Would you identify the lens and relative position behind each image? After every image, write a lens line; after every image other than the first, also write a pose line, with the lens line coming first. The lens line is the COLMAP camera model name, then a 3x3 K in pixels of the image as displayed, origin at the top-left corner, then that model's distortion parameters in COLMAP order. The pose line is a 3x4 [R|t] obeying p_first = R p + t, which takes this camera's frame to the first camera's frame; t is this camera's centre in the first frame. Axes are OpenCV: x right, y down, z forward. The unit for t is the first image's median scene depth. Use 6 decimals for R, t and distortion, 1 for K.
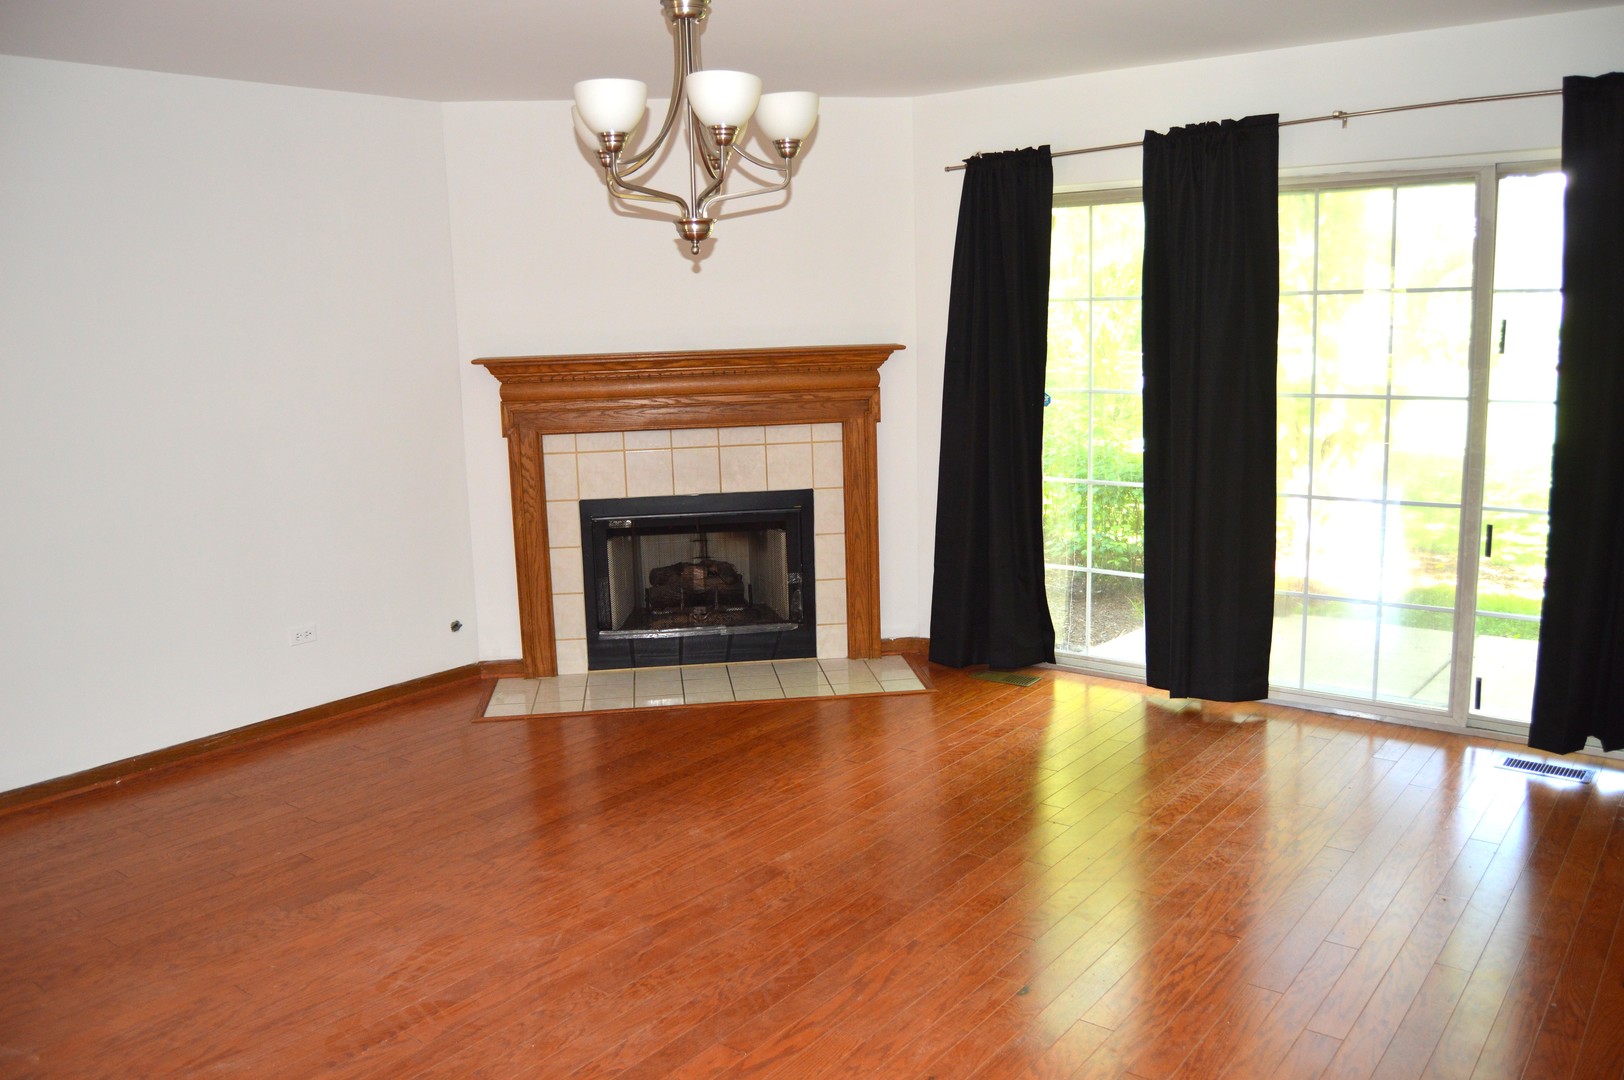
lens RADIAL K [[1290.6, 0, 818.9], [0, 1290.6, 537.4], [0, 0, 1]] dist [-0.092052, 0.039175]
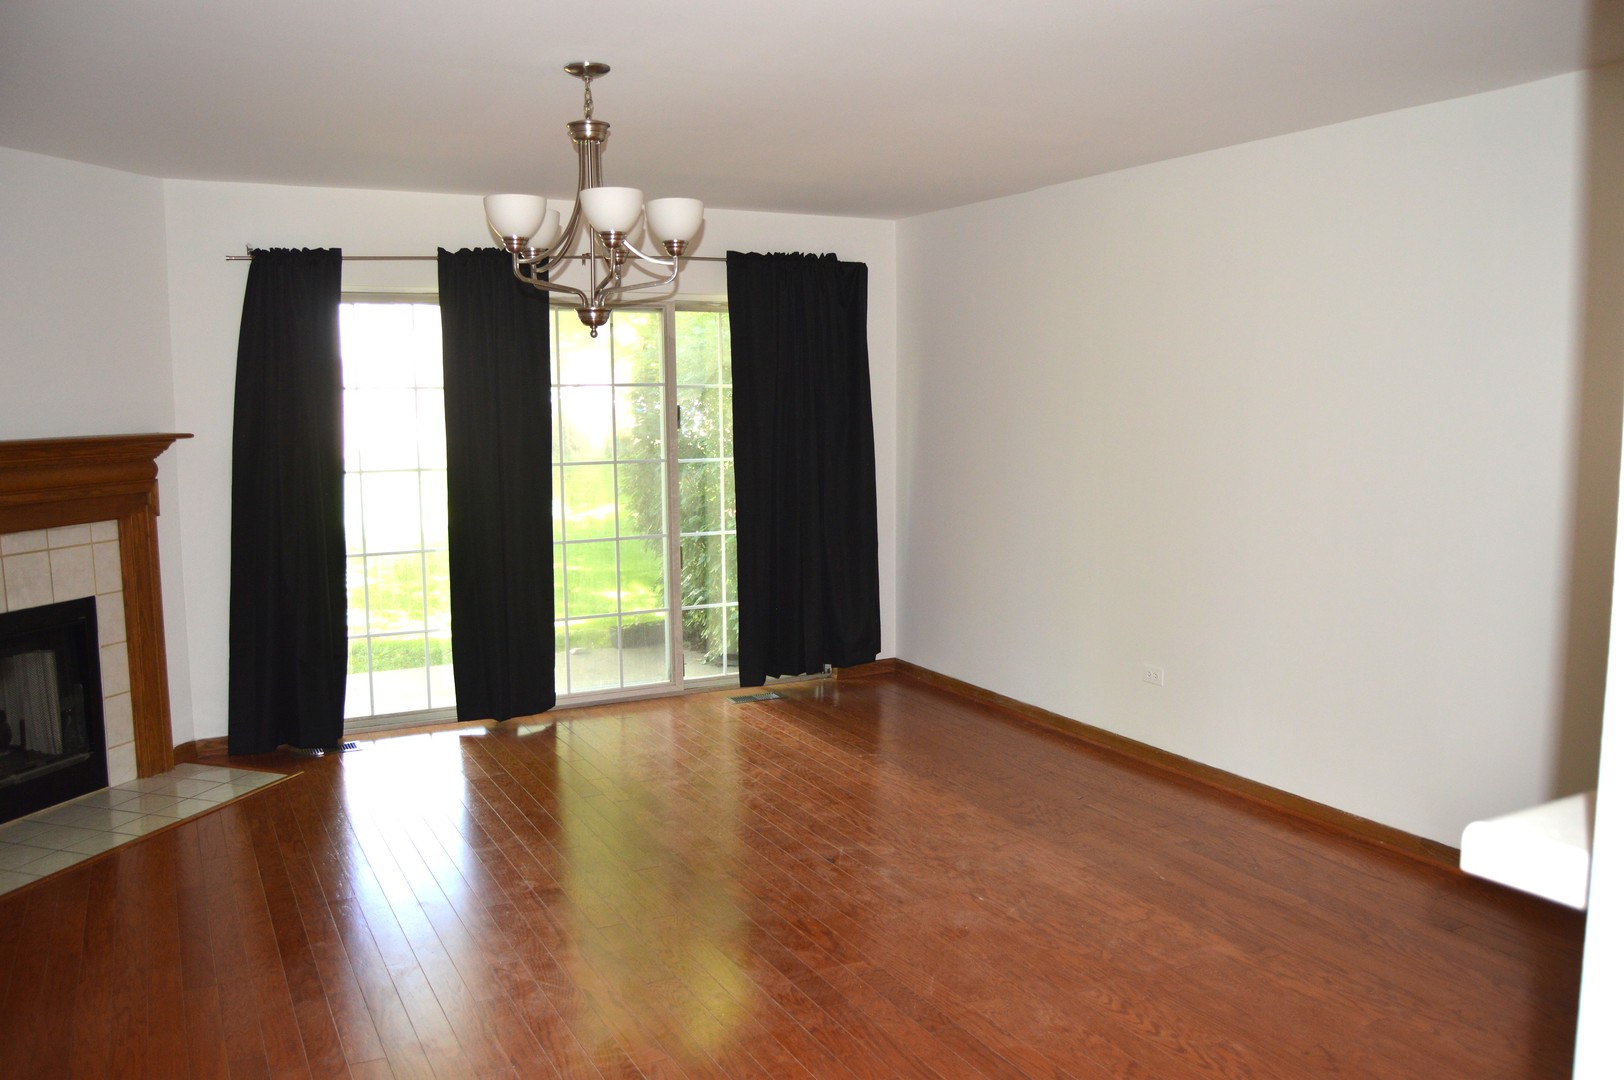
lens RADIAL K [[1290.6, 0, 818.9], [0, 1290.6, 537.4], [0, 0, 1]] dist [-0.092052, 0.039175]
pose [[0.413956, -0.076286, 0.907095, -0.626812], [0.152548, 0.988204, 0.013491, -0.014107], [-0.897424, 0.132791, 0.420711, 0.198109]]
